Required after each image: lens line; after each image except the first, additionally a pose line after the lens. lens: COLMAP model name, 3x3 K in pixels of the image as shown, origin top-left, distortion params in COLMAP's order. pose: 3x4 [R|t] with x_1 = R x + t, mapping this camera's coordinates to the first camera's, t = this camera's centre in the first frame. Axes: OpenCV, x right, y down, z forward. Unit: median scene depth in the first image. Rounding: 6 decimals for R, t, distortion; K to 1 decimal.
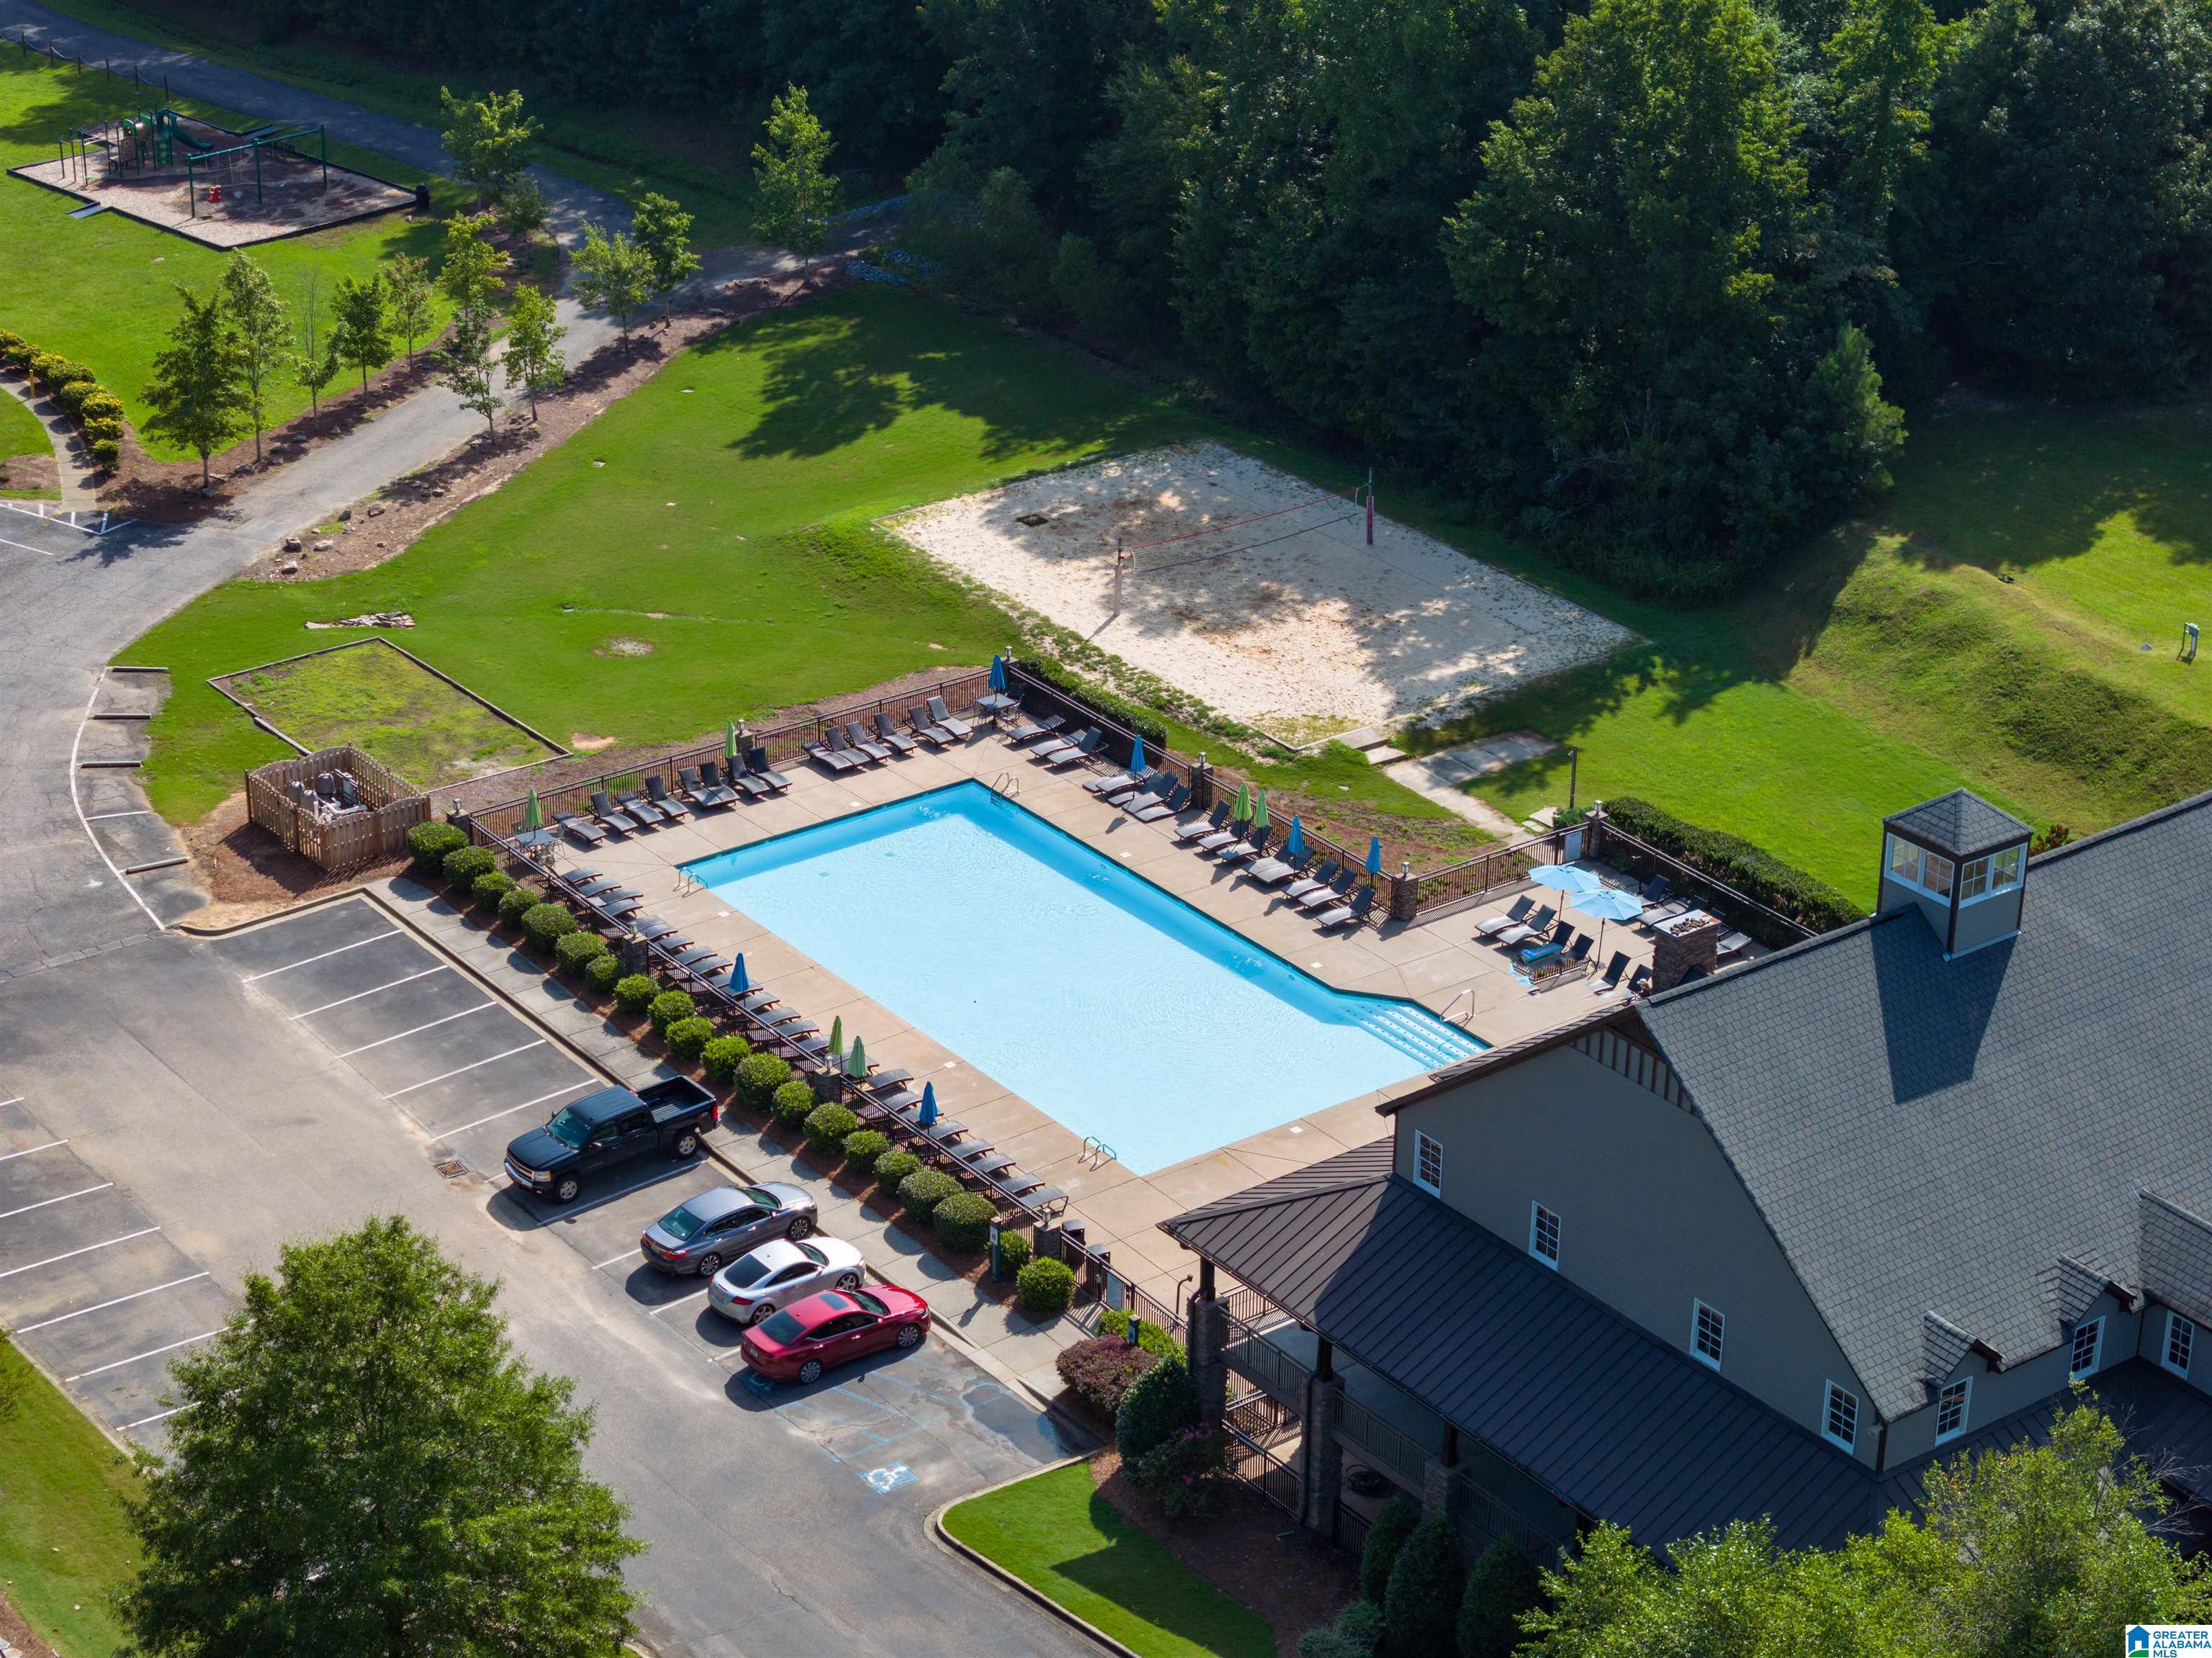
lens RADIAL K [[4578.6, 0, 1106.0], [0, 4578.6, 829.0], [0, 0, 1]] dist [-0.069178, 0.405836]
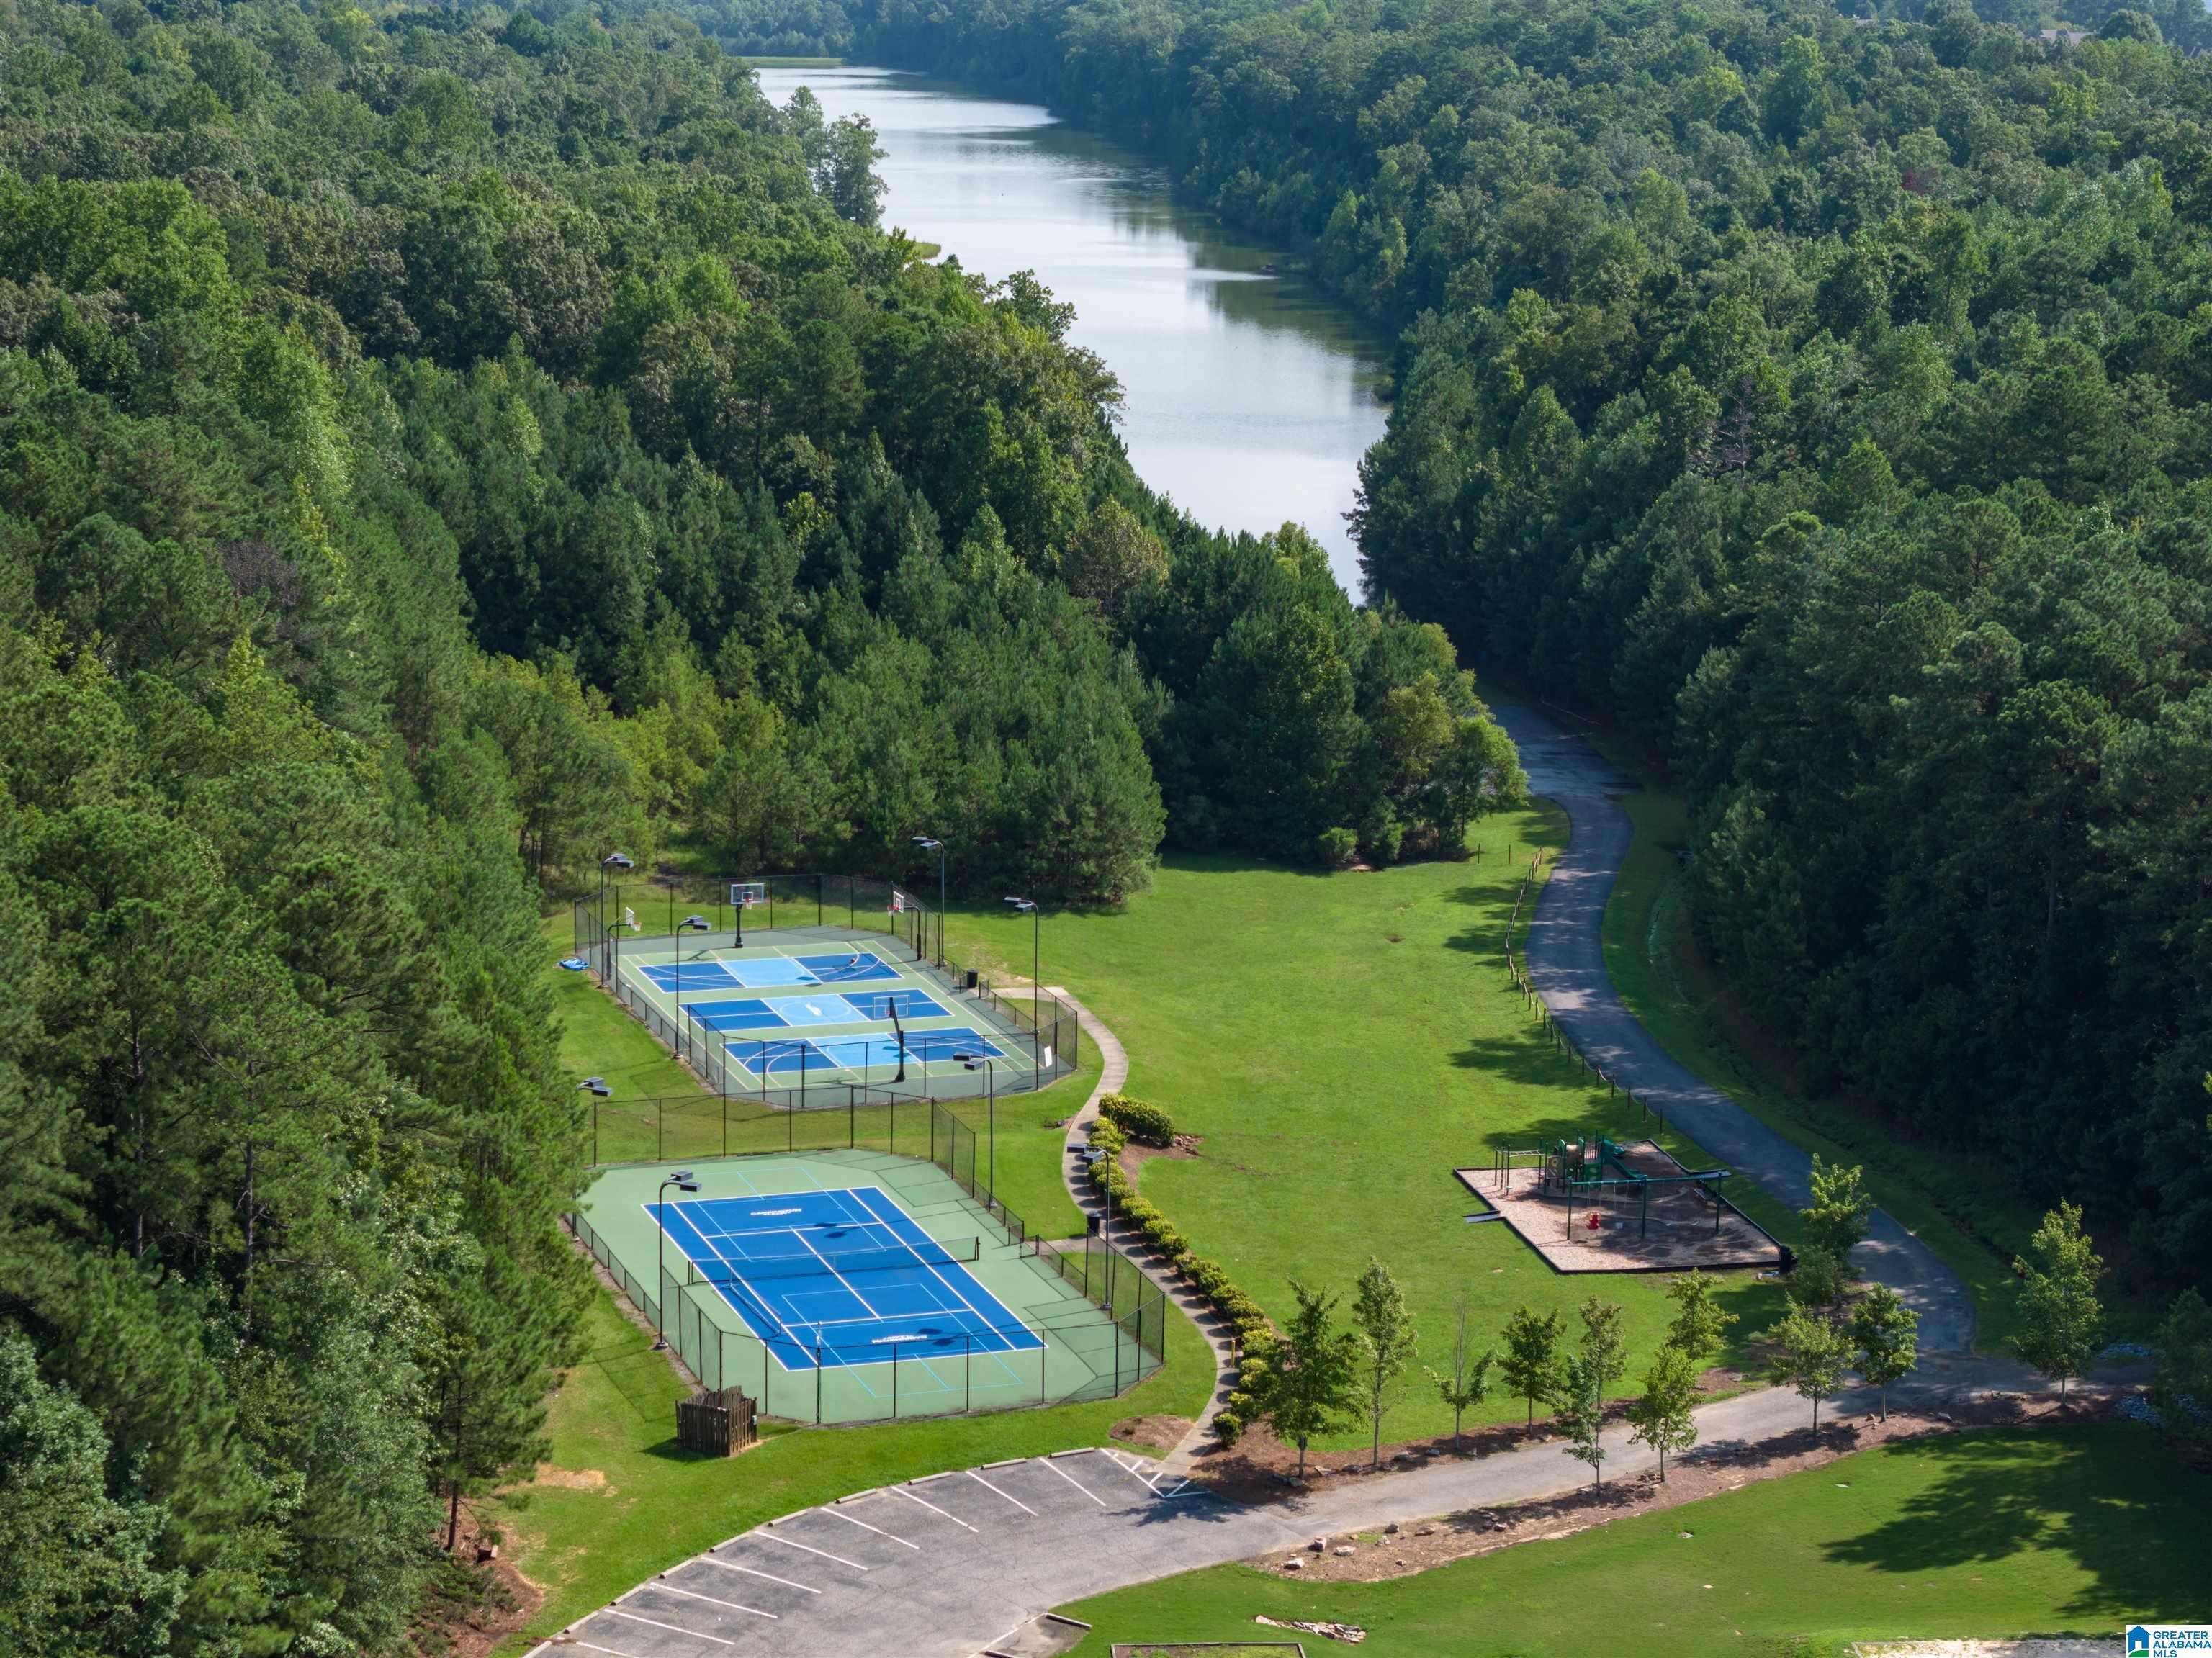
lens RADIAL K [[4578.6, 0, 1106.0], [0, 4578.6, 829.0], [0, 0, 1]] dist [-0.069178, 0.405836]
pose [[0.832387, 0.117000, -0.541703, 0.295326], [-0.237966, 0.958221, -0.158698, -0.039140], [0.500503, 0.261005, 0.825453, 0.085511]]
